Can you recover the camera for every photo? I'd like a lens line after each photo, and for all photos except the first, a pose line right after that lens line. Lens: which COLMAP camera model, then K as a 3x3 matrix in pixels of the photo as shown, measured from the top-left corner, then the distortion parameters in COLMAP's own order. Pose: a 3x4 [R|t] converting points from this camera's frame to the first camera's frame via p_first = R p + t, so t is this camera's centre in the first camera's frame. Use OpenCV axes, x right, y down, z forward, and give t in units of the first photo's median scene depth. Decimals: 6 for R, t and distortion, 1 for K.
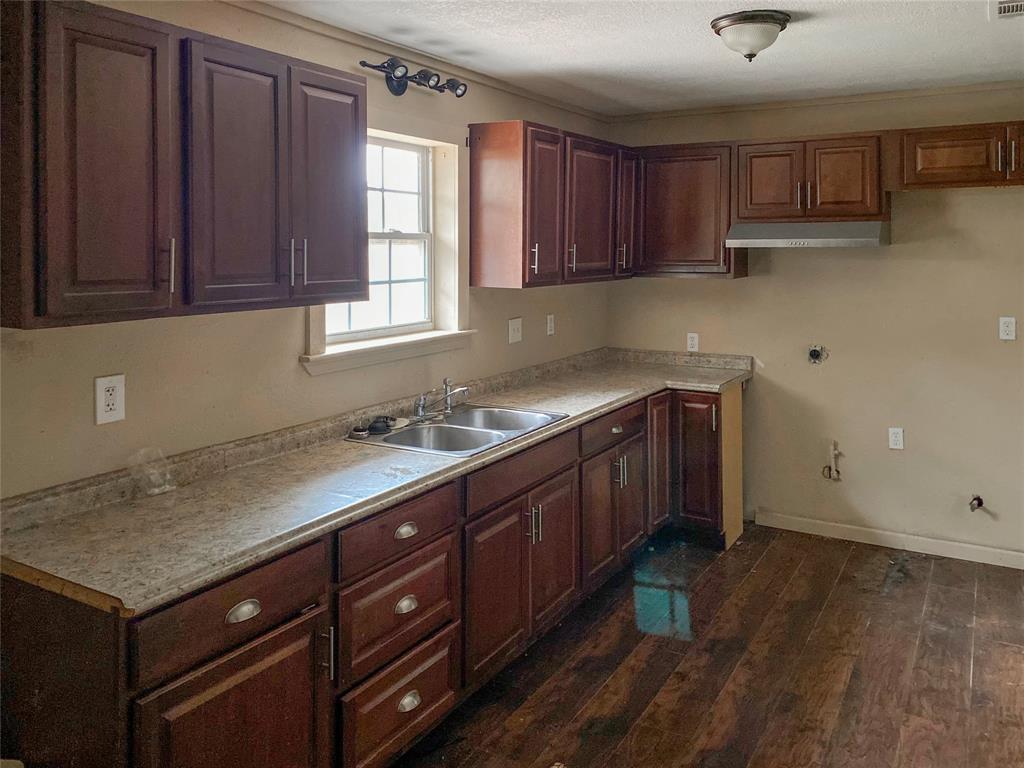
lens RADIAL K [[808.3, 0, 512.0], [0, 808.3, 384.0], [0, 0, 1]] dist [-0.000803, -0.003919]
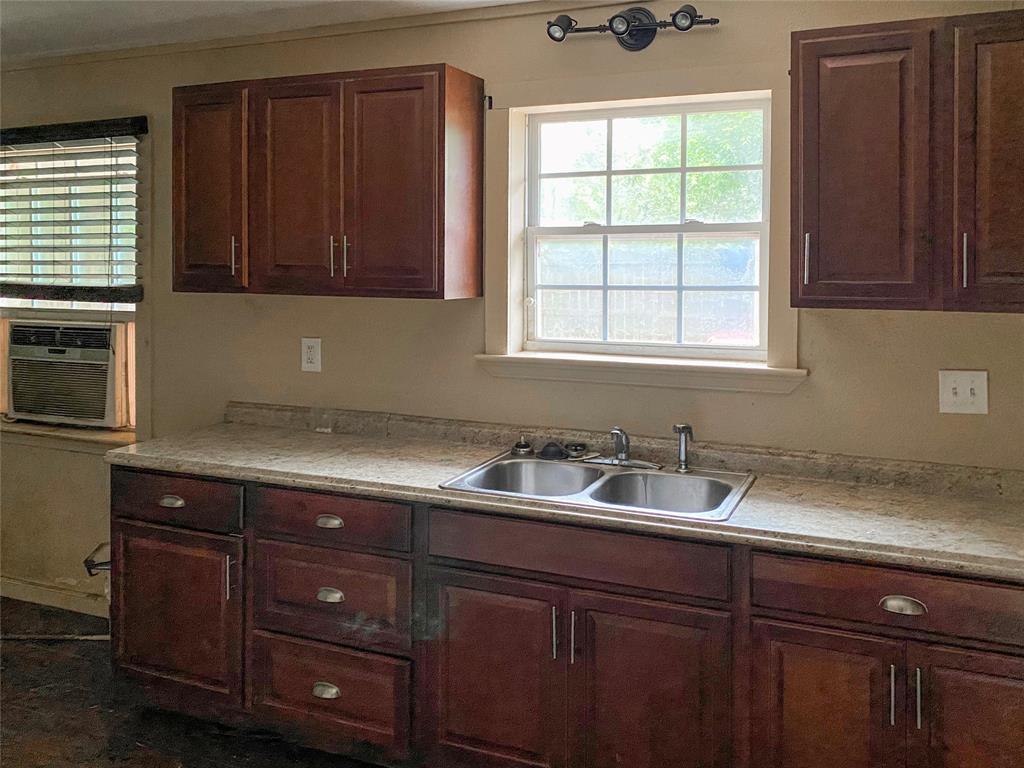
lens RADIAL K [[898.8, 0, 512.0], [0, 898.8, 384.0], [0, 0, 1]] dist [0.053433, -0.002273]
pose [[0.126920, 0.143867, -0.981424, 0.632271], [-0.168209, 0.978217, 0.121644, -0.105335], [0.977546, 0.149645, 0.148355, 0.666682]]
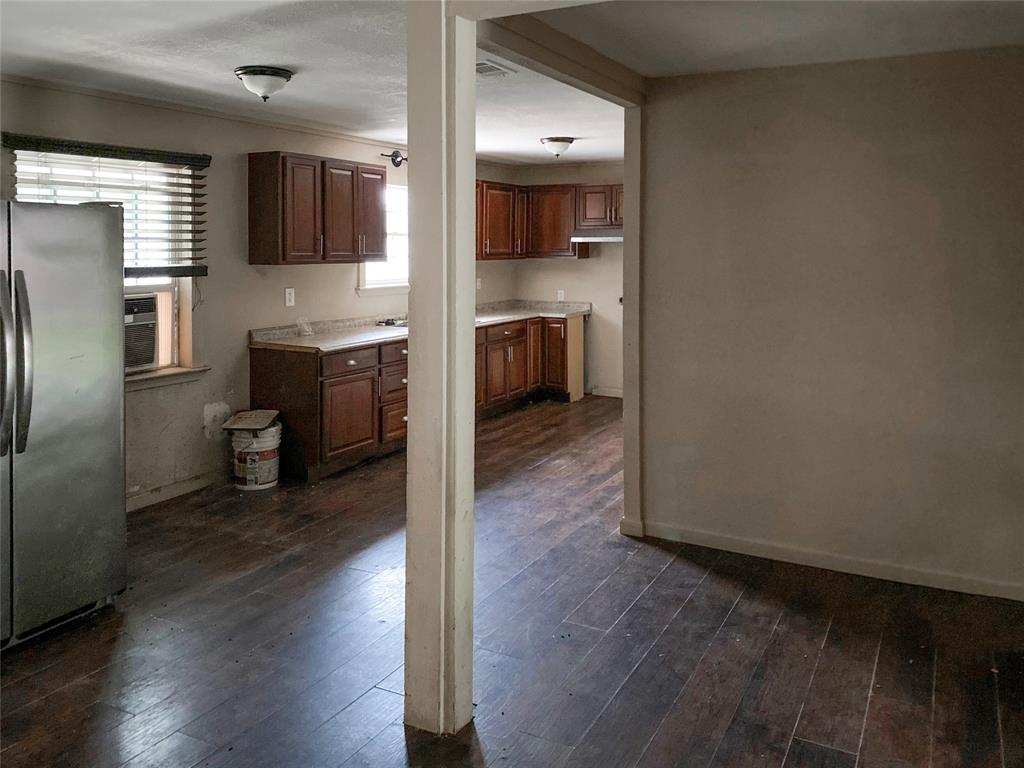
lens RADIAL K [[784.7, 0, 512.0], [0, 784.7, 384.0], [0, 0, 1]] dist [0.005107, 0.001286]
pose [[0.999398, 0.000687, 0.034685, 0.074508], [-0.000952, 0.999970, 0.007630, 0.167181], [-0.034679, -0.007658, 0.999369, -0.927458]]
